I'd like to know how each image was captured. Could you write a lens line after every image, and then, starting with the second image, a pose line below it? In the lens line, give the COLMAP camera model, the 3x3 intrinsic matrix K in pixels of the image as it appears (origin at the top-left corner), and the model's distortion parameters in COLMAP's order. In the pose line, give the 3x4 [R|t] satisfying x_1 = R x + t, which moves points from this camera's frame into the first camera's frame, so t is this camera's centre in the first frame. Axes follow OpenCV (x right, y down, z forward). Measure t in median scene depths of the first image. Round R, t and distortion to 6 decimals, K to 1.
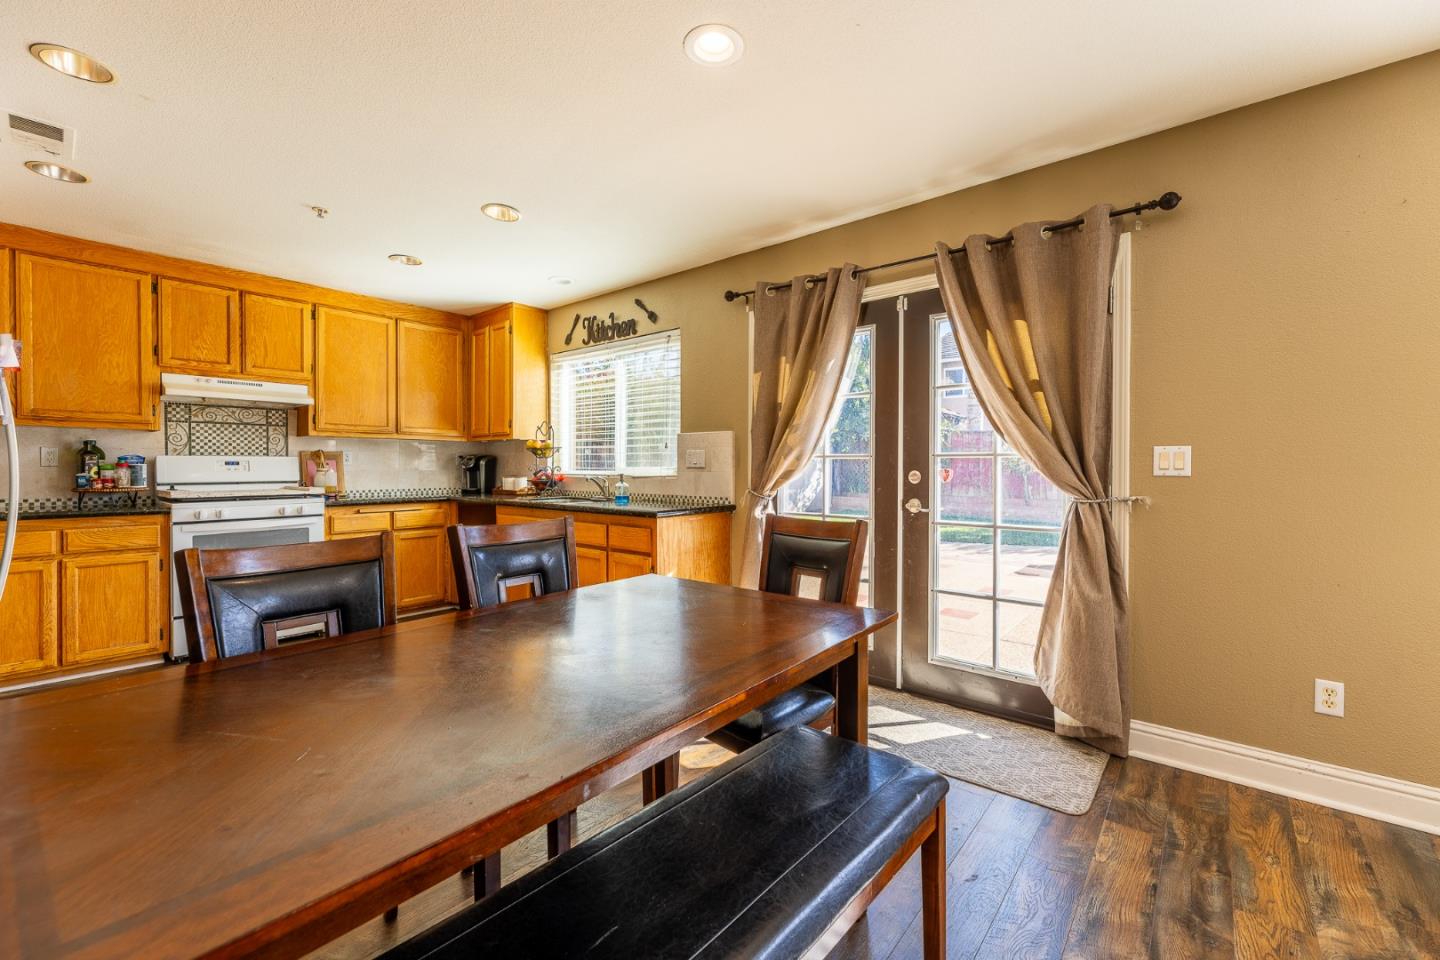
lens RADIAL K [[587.6, 0, 712.8], [0, 587.6, 469.6], [0, 0, 1]] dist [-0.001973, -0.000419]
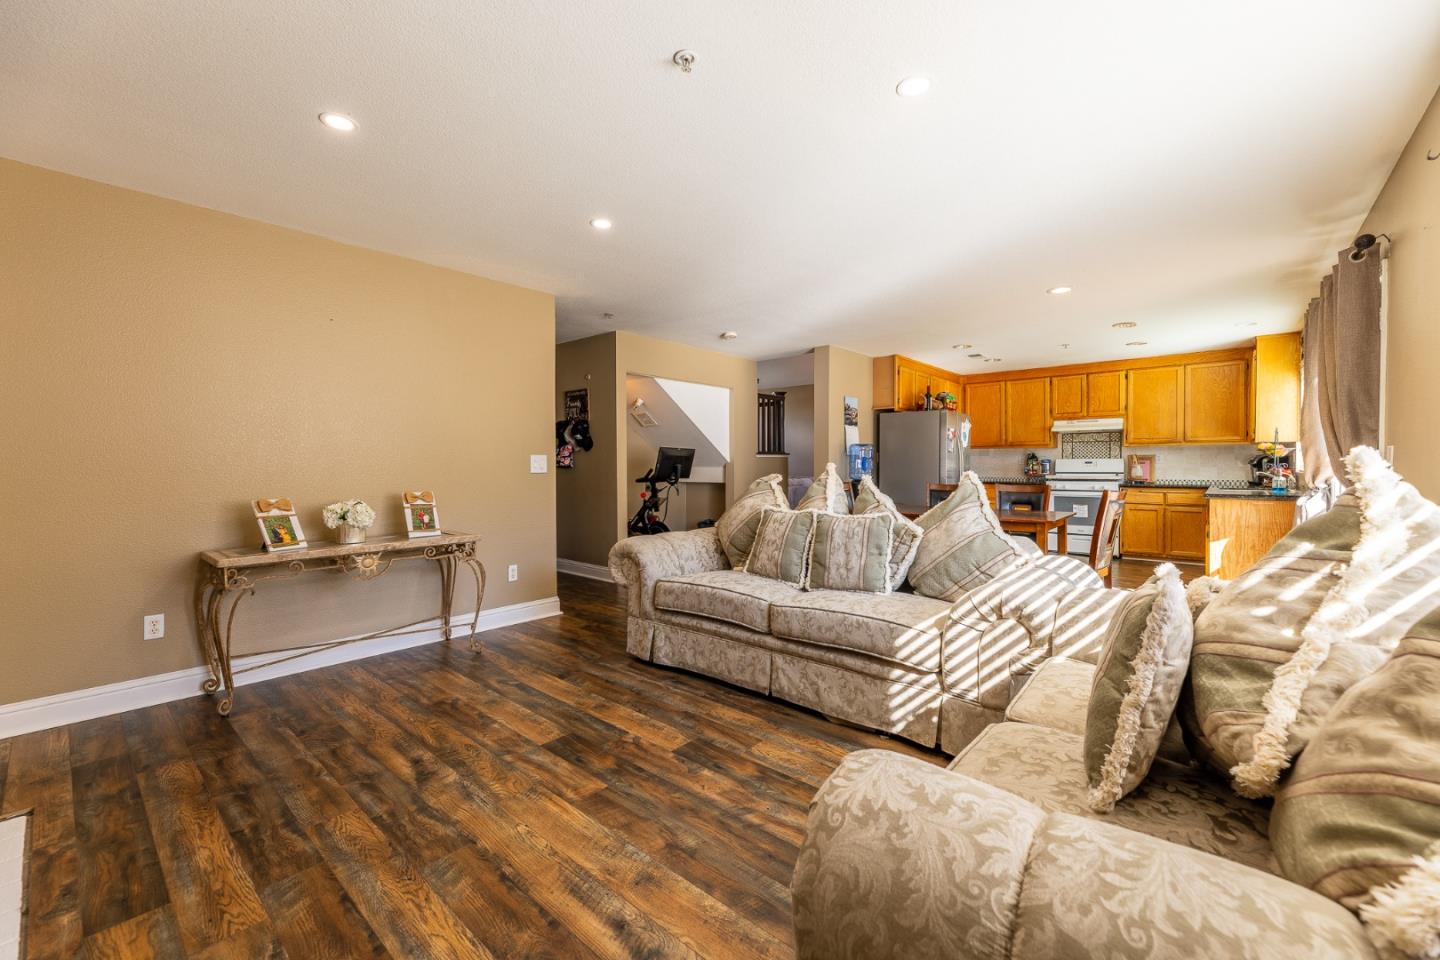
lens RADIAL K [[587.6, 0, 716.8], [0, 587.6, 469.8], [0, 0, 1]] dist [-0.001973, -0.000419]
pose [[-0.006239, 0.006902, -0.999957, 1.075484], [-0.003996, 0.999968, 0.006927, 0.004014], [0.999973, 0.004039, -0.006211, -0.198153]]
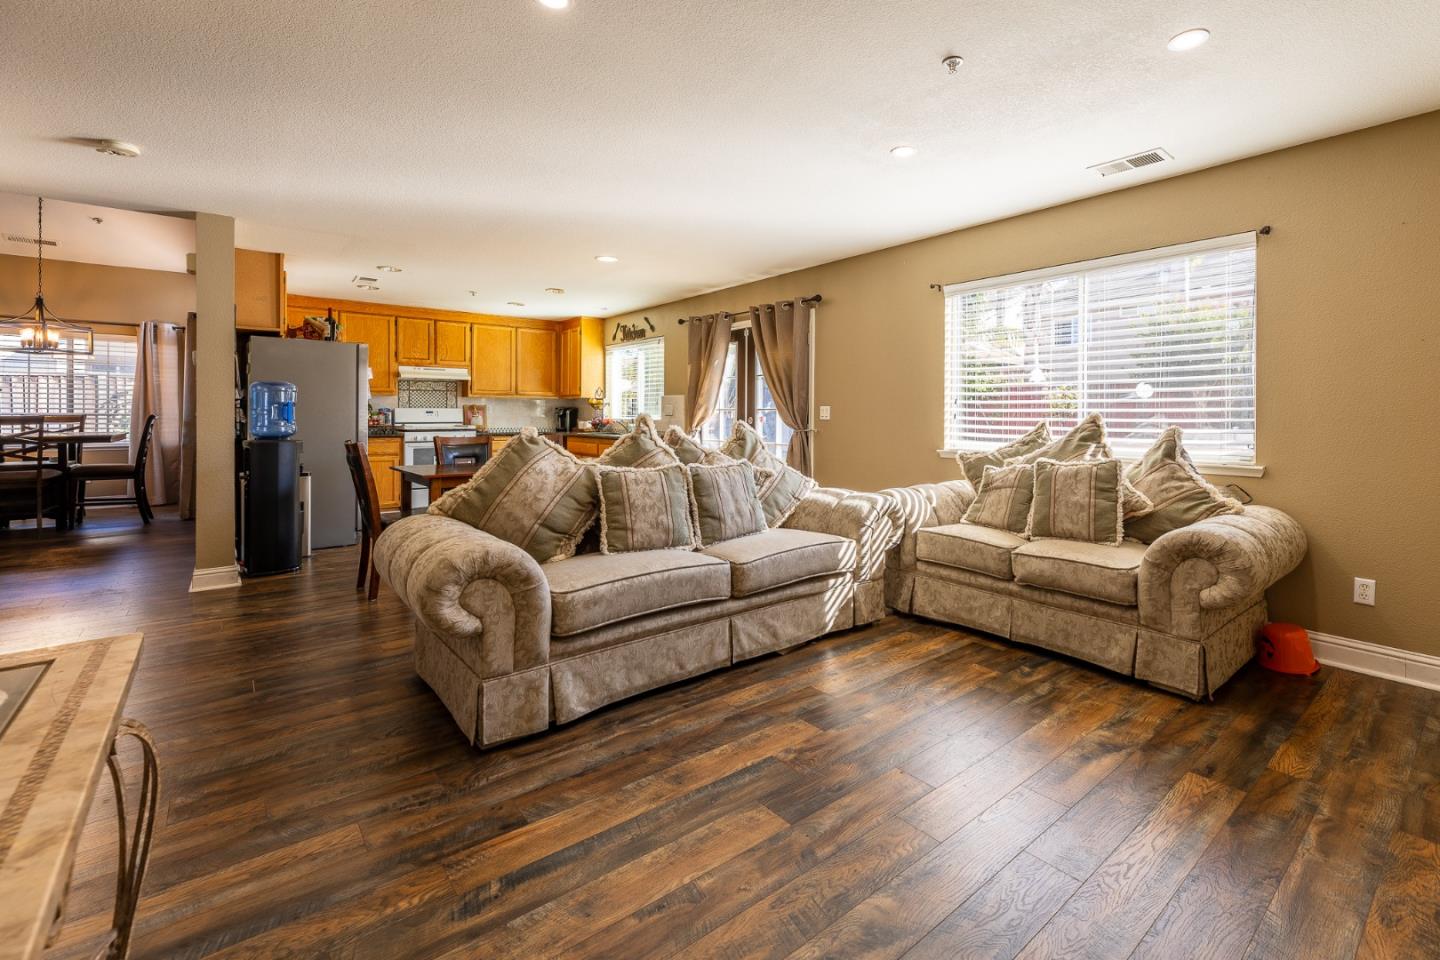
lens RADIAL K [[633.0, 0, 792.2], [0, 633.0, 418.0], [0, 0, 1]] dist [-0.003066, -0.000642]
pose [[0.991283, 0.004078, -0.131683, 0.556456], [-0.004370, 0.999989, -0.001924, 0.006333], [0.131674, 0.002483, 0.991290, -0.797406]]
